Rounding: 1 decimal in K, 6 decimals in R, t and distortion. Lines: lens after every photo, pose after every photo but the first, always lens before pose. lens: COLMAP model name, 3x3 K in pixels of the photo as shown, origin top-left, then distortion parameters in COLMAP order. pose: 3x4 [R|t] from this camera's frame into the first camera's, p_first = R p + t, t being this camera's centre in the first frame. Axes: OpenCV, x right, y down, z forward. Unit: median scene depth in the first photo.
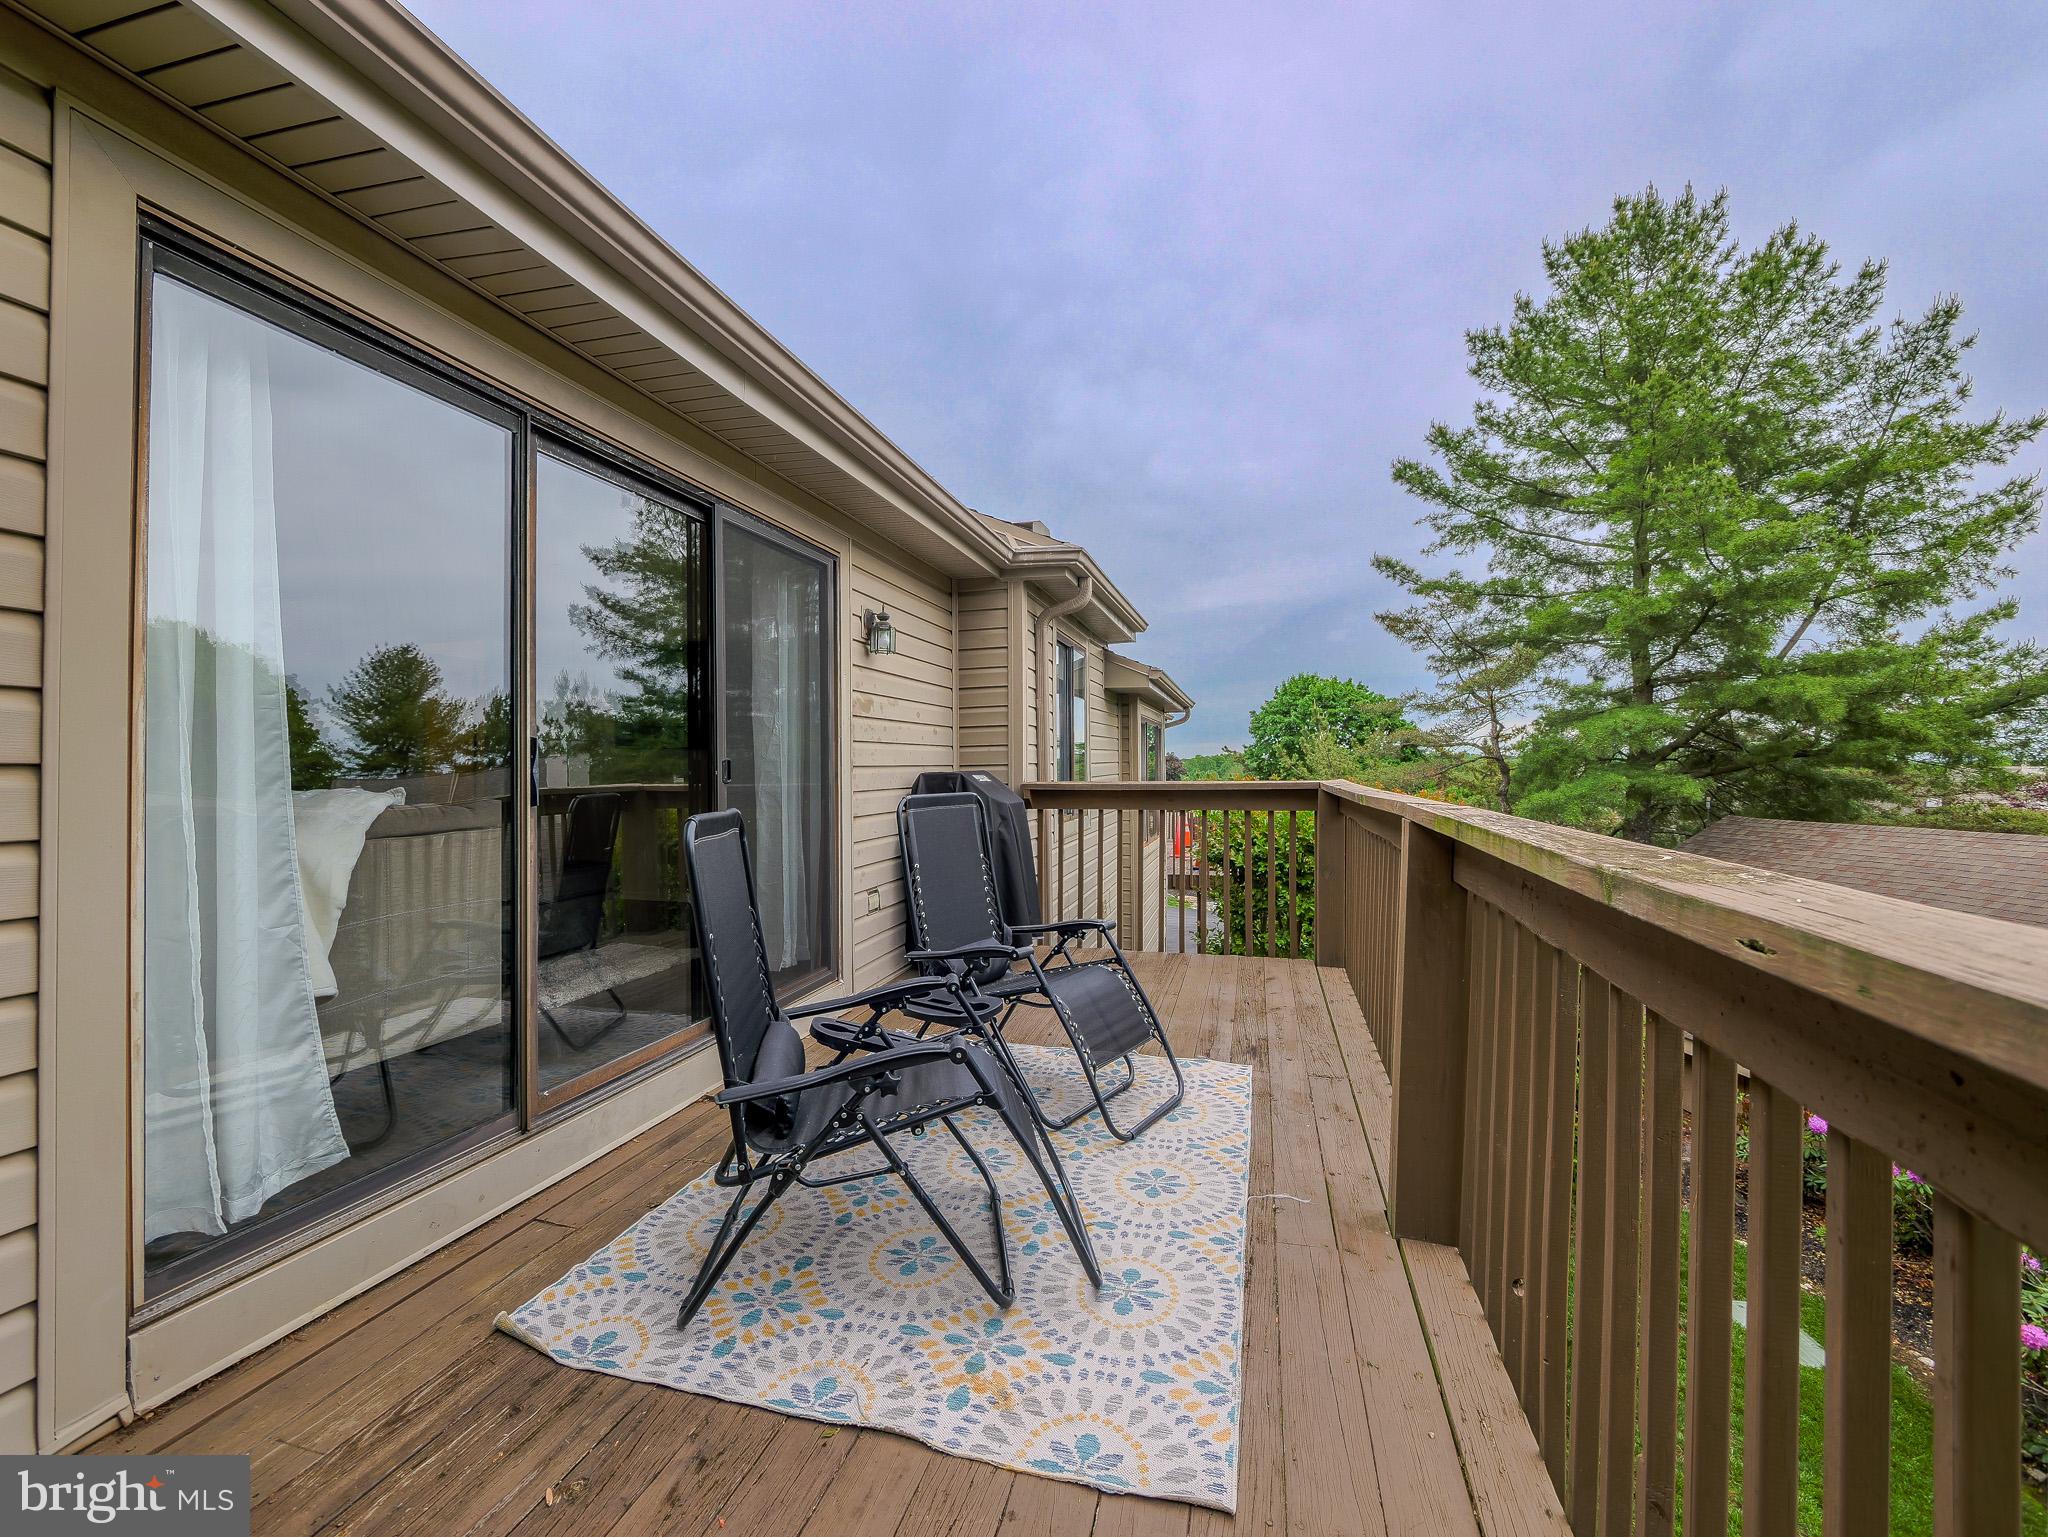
lens RADIAL K [[856.2, 0, 1028.6], [0, 856.2, 768.5], [0, 0, 1]] dist [-0.006291, 0.000002]
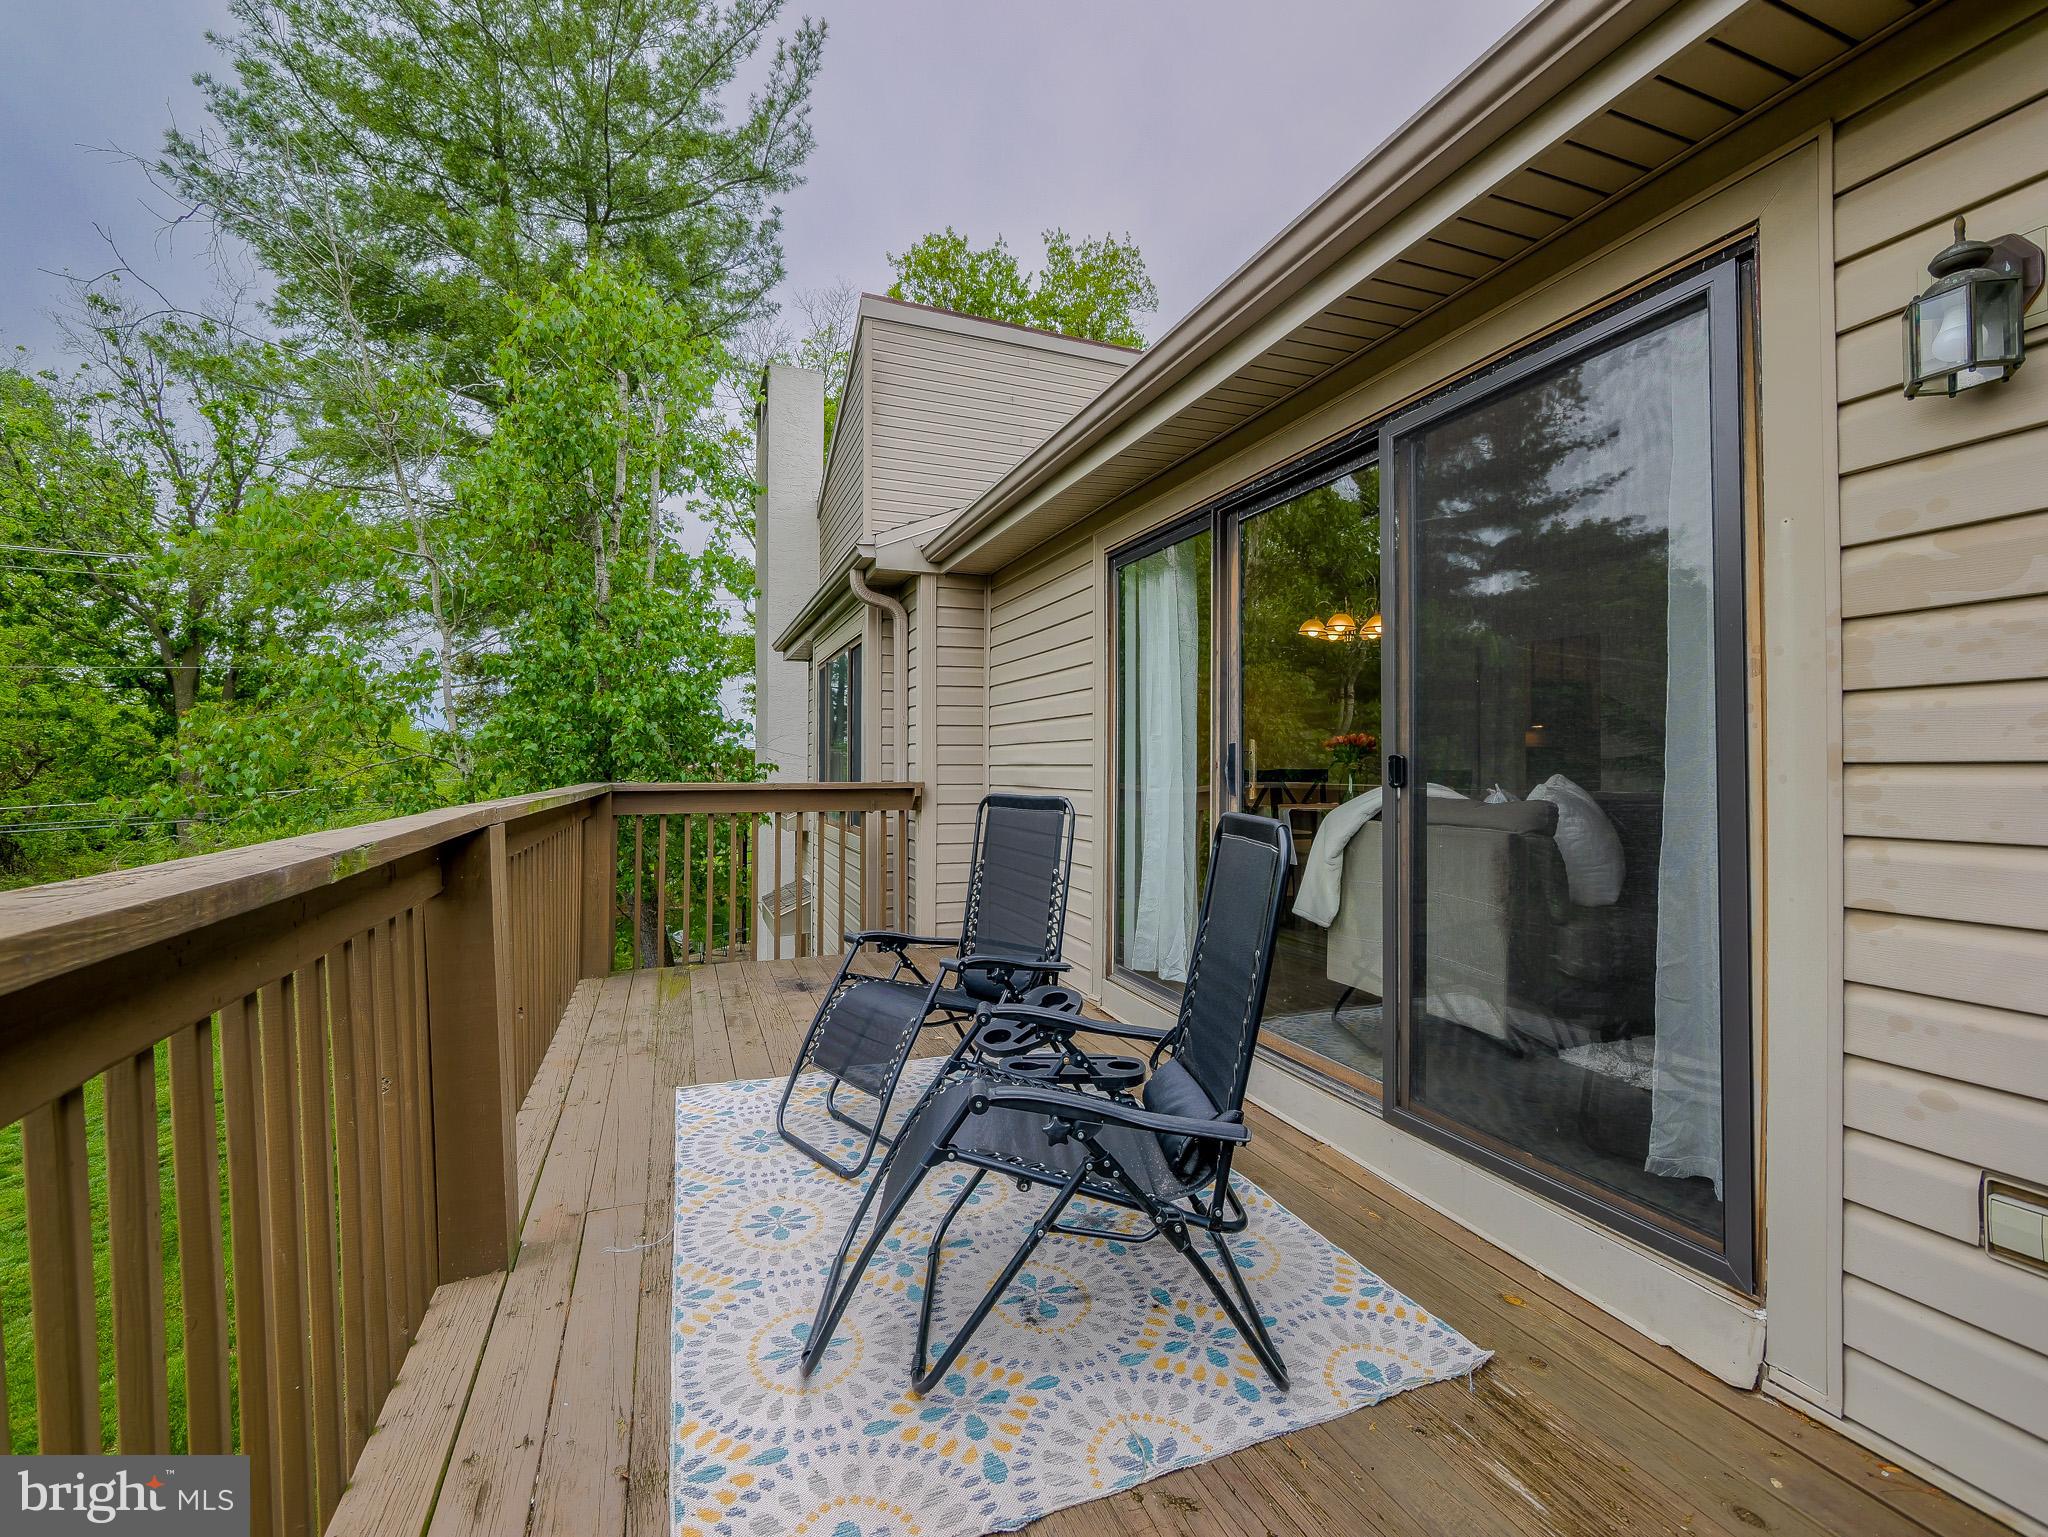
lens RADIAL K [[856.2, 0, 1010.2], [0, 856.2, 774.2], [0, 0, 1]] dist [-0.006291, 0.000002]
pose [[-0.805694, 0.008111, -0.592276, 0.479181], [0.001484, 0.999931, 0.011674, -0.005539], [0.592330, 0.008526, -0.805650, 1.852154]]
